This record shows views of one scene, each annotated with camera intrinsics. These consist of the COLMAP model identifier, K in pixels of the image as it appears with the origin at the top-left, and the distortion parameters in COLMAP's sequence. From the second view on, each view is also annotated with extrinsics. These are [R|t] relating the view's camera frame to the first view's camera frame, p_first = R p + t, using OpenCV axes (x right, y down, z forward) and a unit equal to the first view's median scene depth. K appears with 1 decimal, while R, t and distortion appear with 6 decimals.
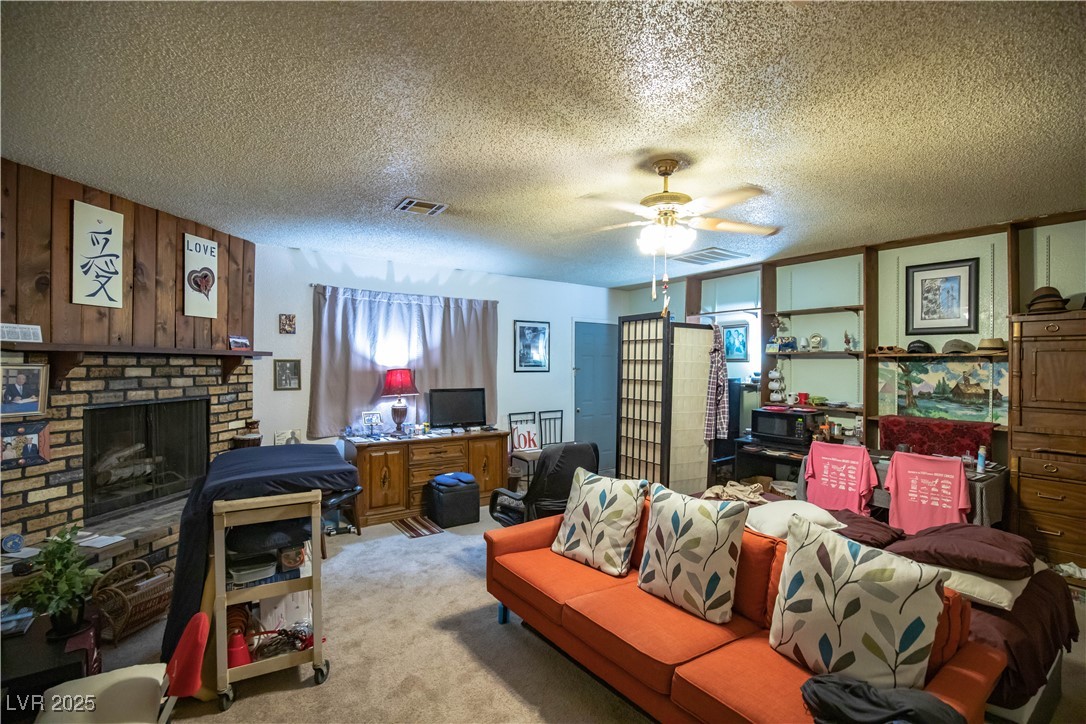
lens RADIAL K [[499.9, 0, 544.1], [0, 499.9, 371.9], [0, 0, 1]] dist [-0.027412, 0.009866]
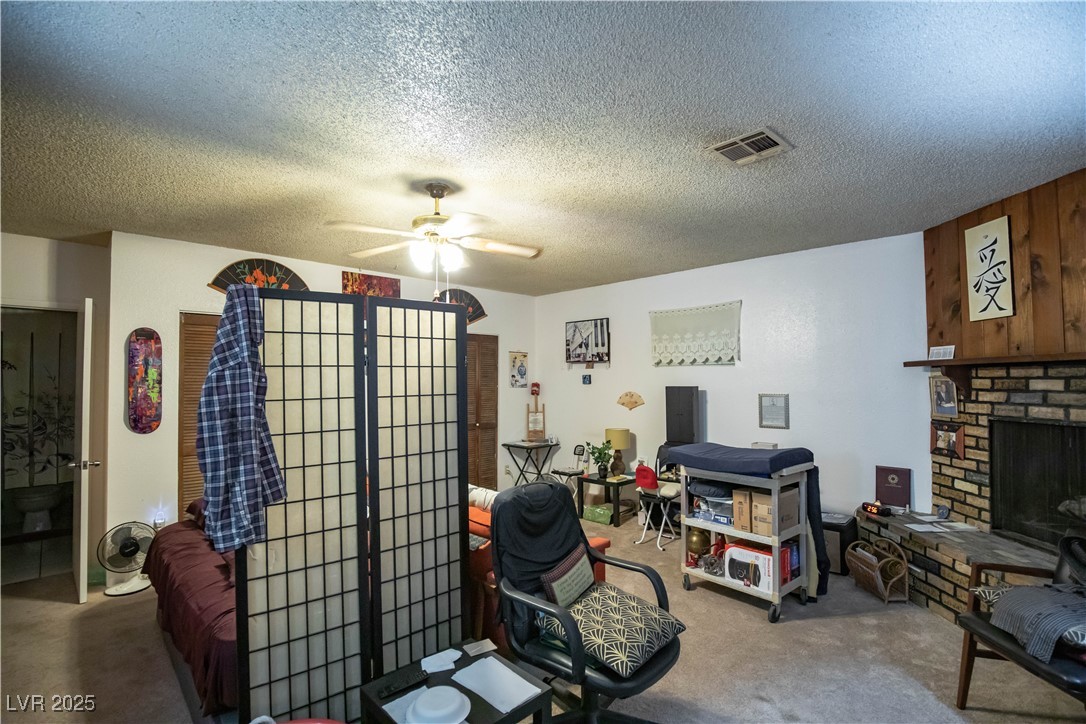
lens RADIAL K [[499.9, 0, 544.1], [0, 499.9, 371.9], [0, 0, 1]] dist [-0.027412, 0.009866]
pose [[-0.987623, -0.007185, -0.156684, 0.162501], [-0.006598, 0.999969, -0.004266, -0.013627], [0.156709, -0.003179, -0.987640, 1.849321]]
